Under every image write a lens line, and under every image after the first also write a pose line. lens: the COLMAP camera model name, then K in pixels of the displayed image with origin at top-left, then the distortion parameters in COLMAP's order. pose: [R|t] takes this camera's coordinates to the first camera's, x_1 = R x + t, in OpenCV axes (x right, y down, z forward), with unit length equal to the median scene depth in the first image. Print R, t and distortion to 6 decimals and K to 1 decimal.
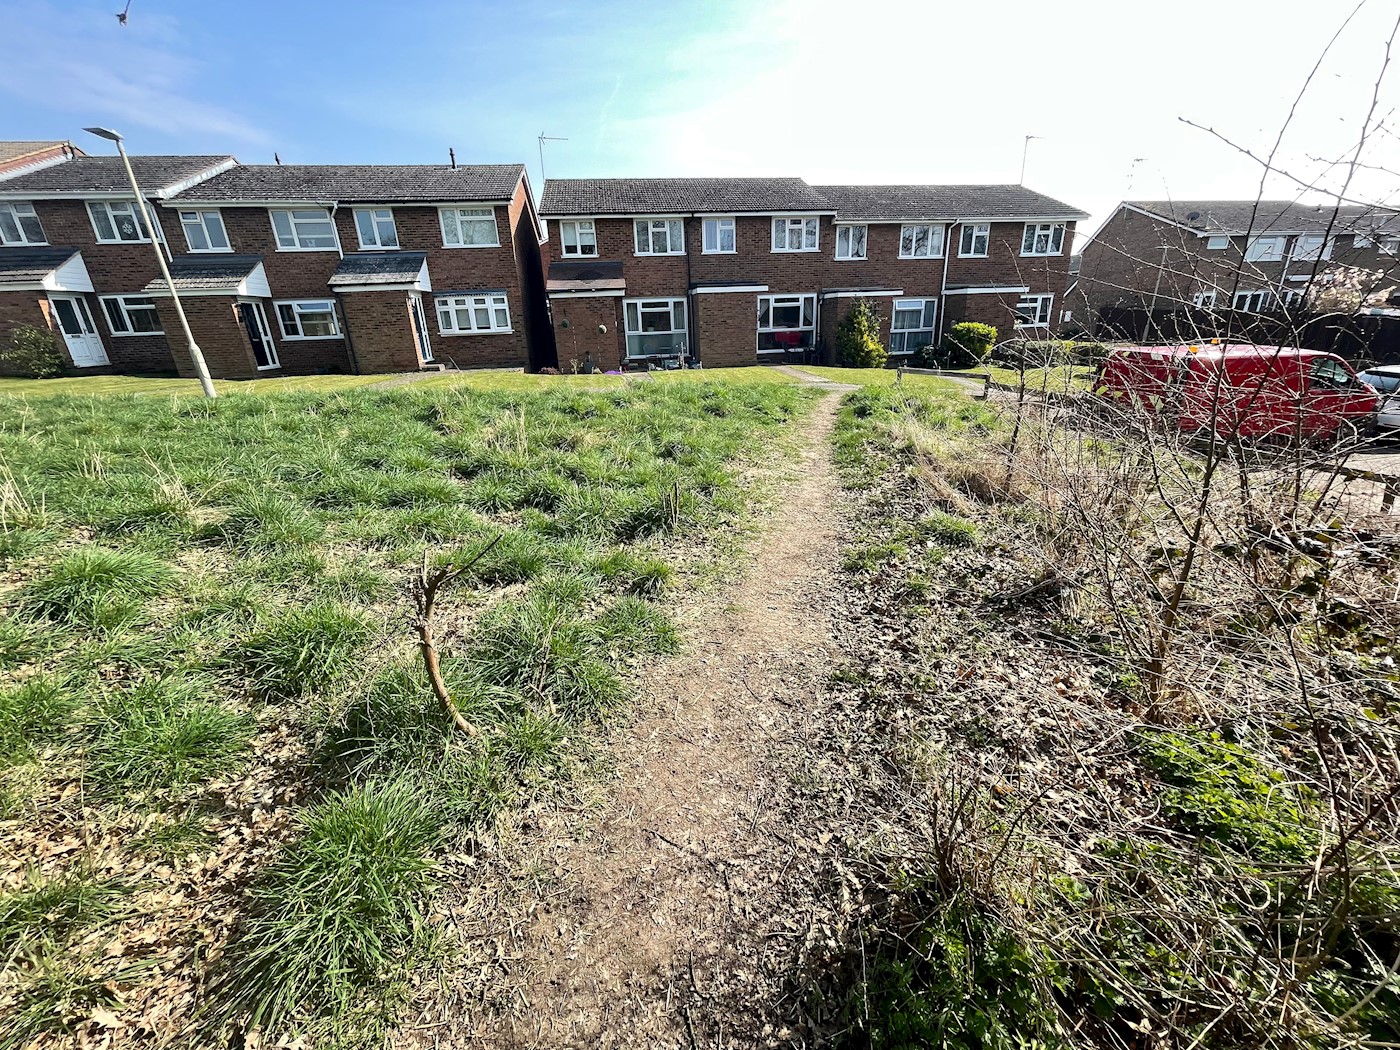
lens RADIAL K [[566.9, 0, 700.0], [0, 566.9, 525.0], [0, 0, 1]] dist [0.002723, -0.000083]
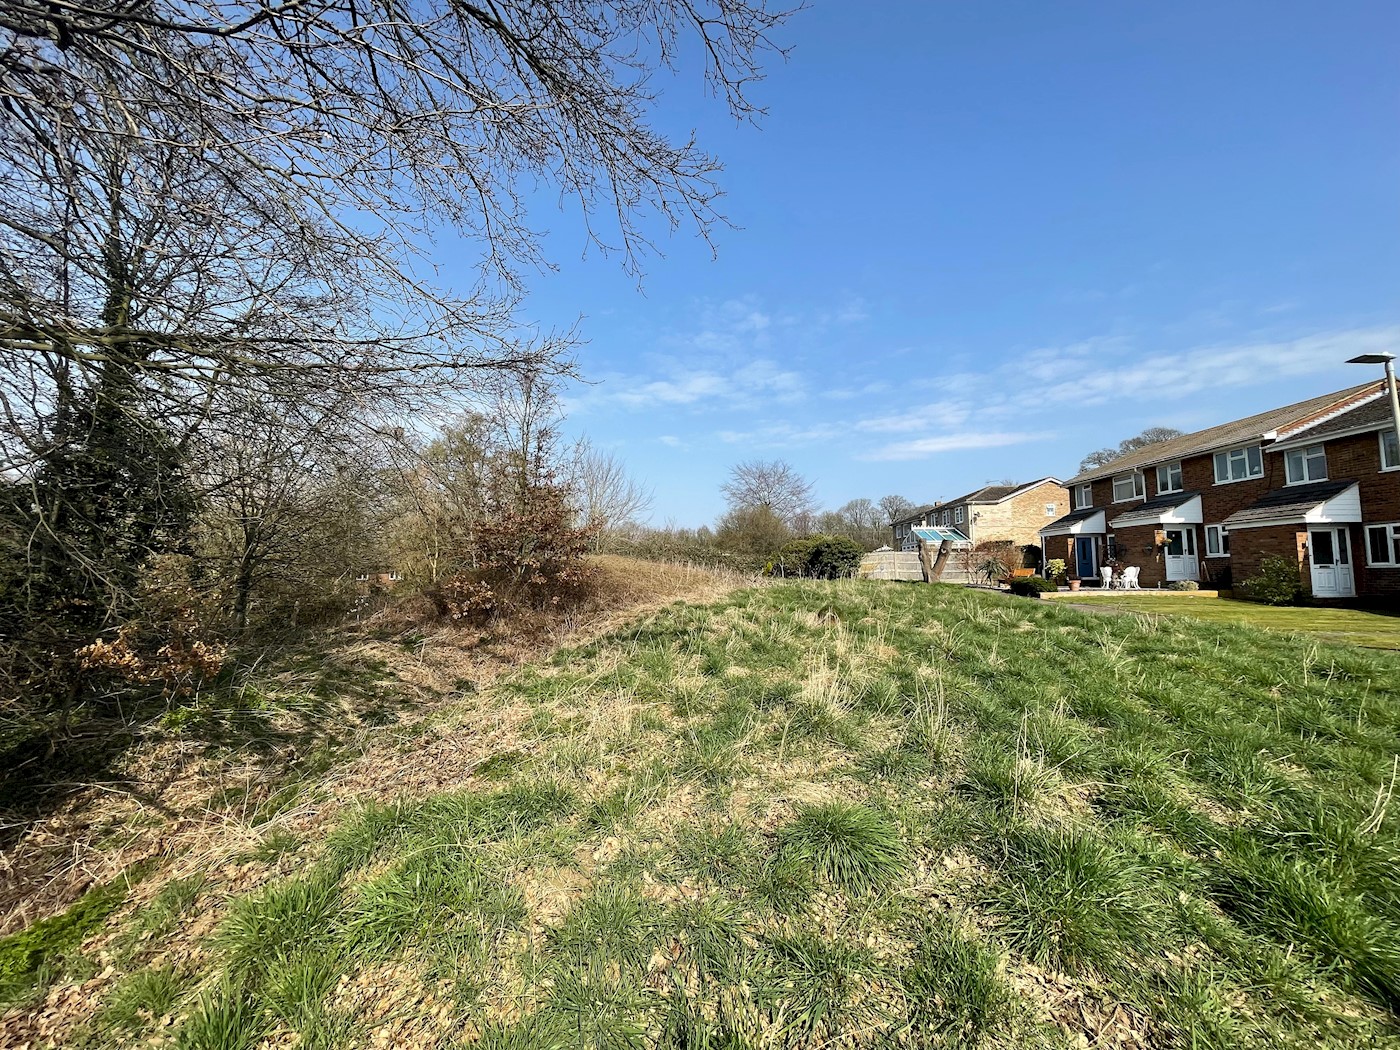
lens RADIAL K [[566.9, 0, 700.0], [0, 566.9, 525.0], [0, 0, 1]] dist [0.002723, -0.000083]
pose [[-0.119478, -0.048133, -0.991669, -0.026035], [-0.328873, 0.944354, -0.006214, -0.065999], [0.936786, 0.325390, -0.128659, 0.164321]]
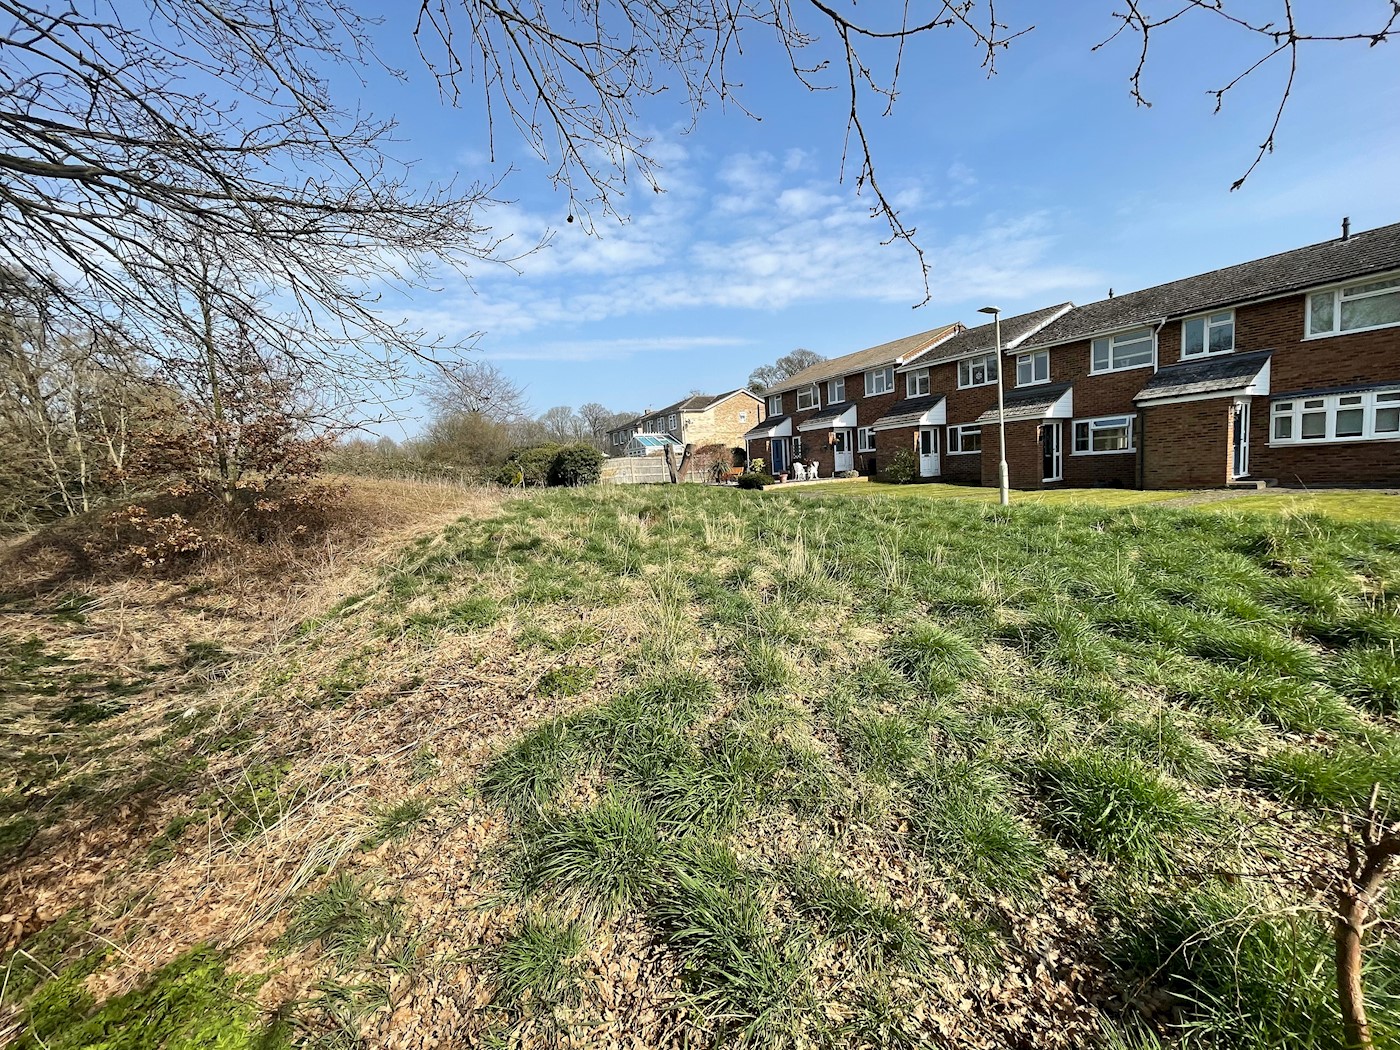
lens RADIAL K [[566.9, 0, 700.0], [0, 566.9, 525.0], [0, 0, 1]] dist [0.002723, -0.000083]
pose [[0.388820, 0.096393, -0.916257, -0.034240], [-0.266512, 0.963761, -0.011705, -0.004695], [0.881924, 0.248745, 0.400419, -0.006103]]
